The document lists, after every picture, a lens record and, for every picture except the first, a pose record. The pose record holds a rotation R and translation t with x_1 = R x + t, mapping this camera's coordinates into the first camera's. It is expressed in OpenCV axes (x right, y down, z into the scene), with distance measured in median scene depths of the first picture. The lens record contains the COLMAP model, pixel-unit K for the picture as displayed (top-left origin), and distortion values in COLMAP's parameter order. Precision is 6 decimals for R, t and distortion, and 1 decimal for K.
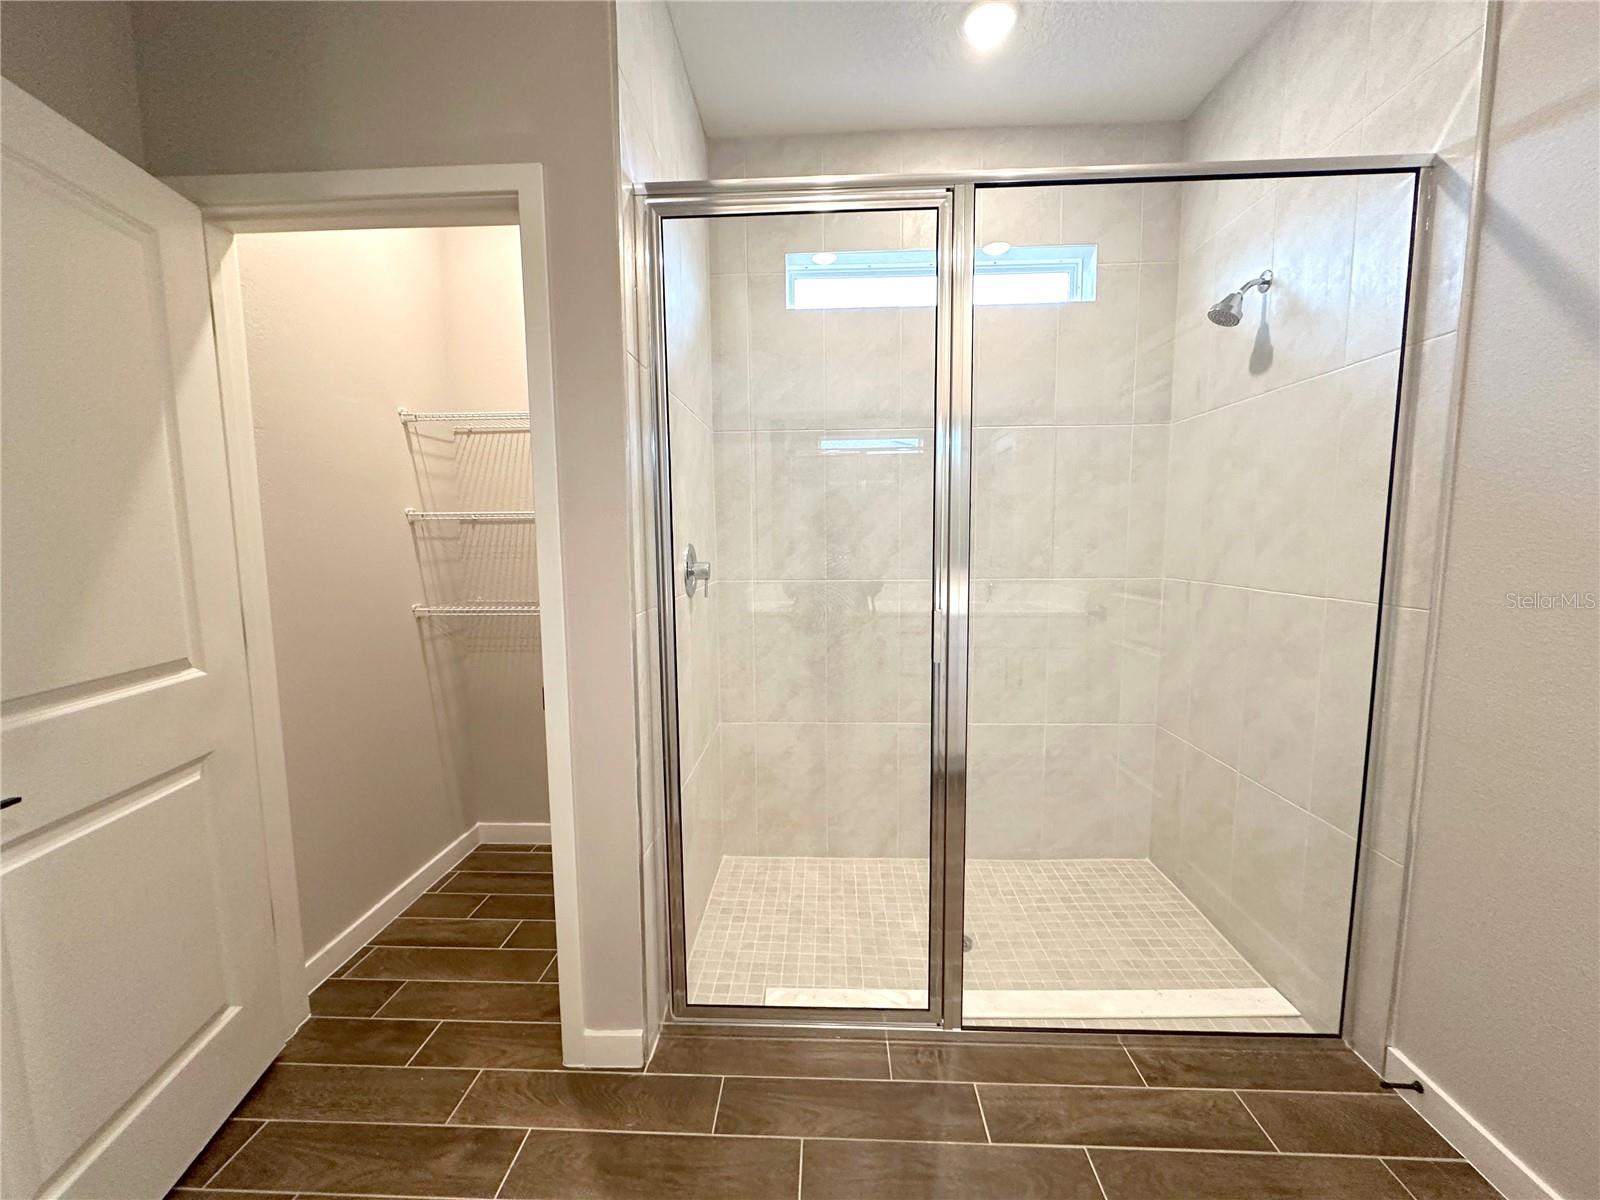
lens RADIAL K [[637.1, 0, 800.0], [0, 637.1, 600.0], [0, 0, 1]] dist [-0.000692, 0.000083]
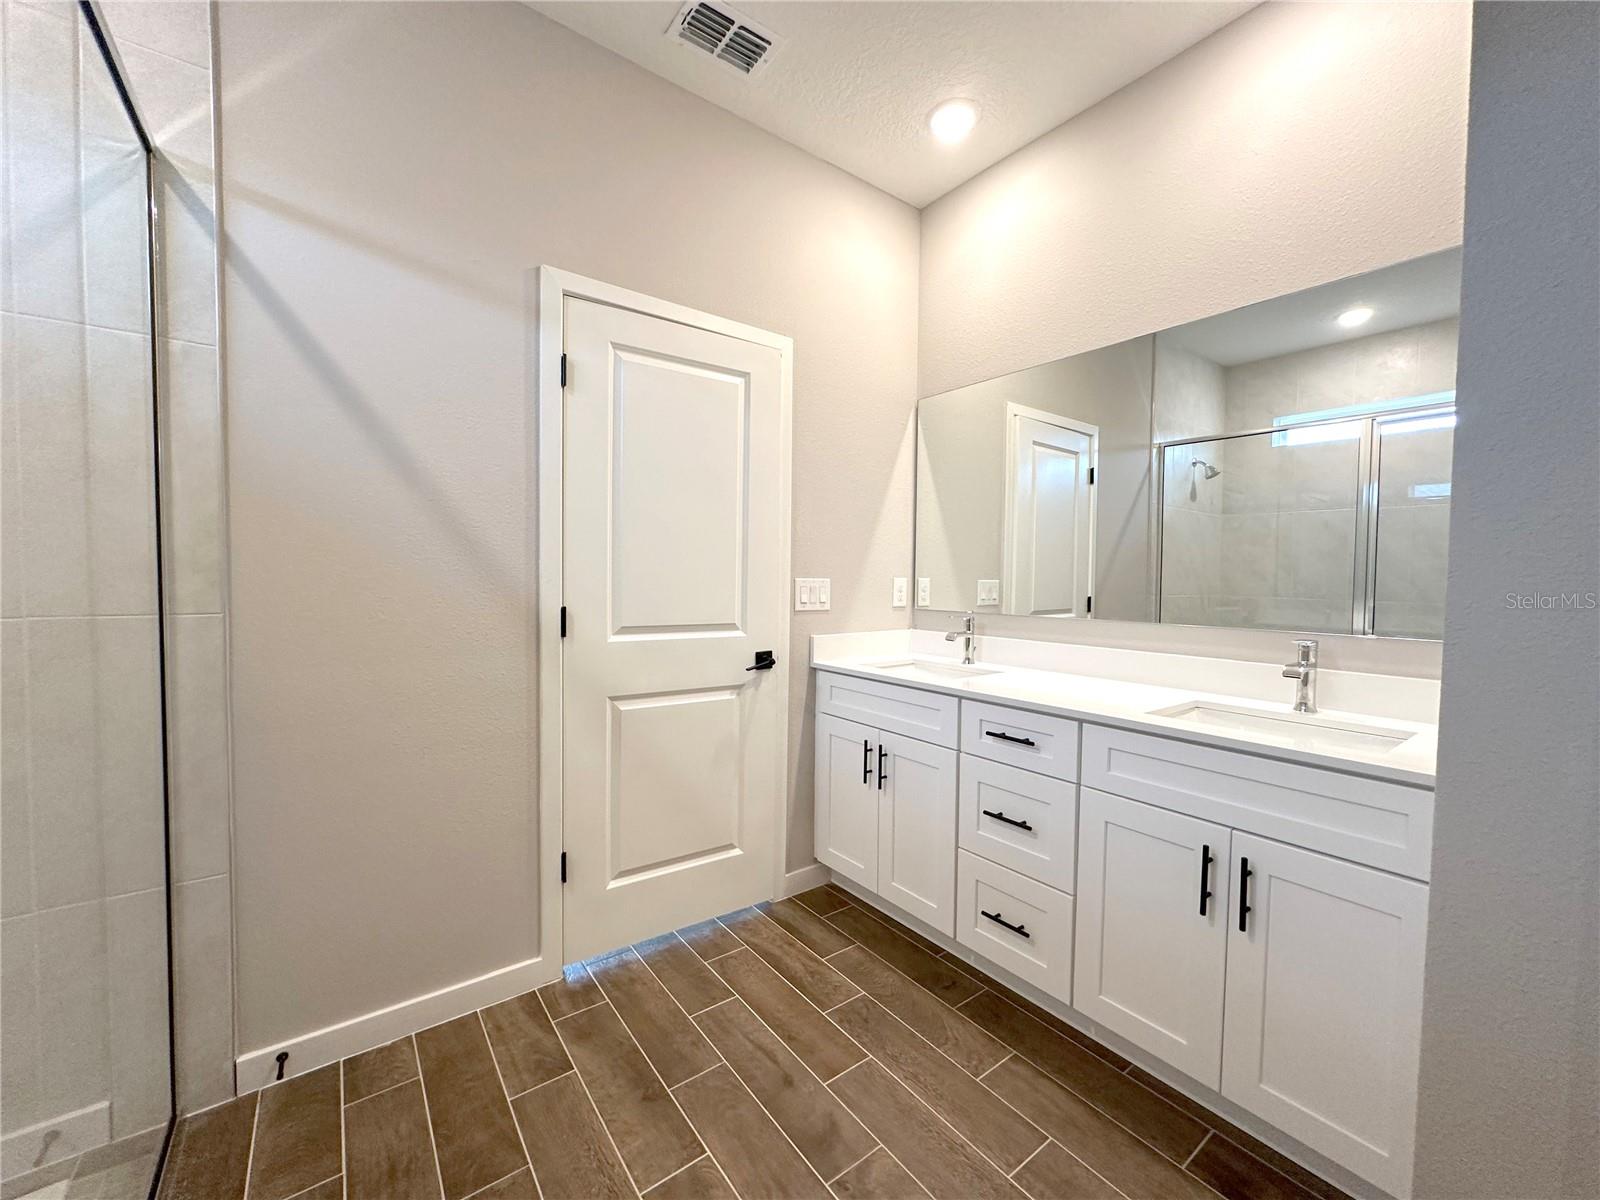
lens RADIAL K [[637.1, 0, 800.0], [0, 637.1, 600.0], [0, 0, 1]] dist [-0.000692, 0.000083]
pose [[-0.631671, -0.028901, 0.774697, -0.409367], [0.072332, 0.992748, 0.096014, -0.039867], [-0.771854, 0.116685, -0.625000, 0.986079]]
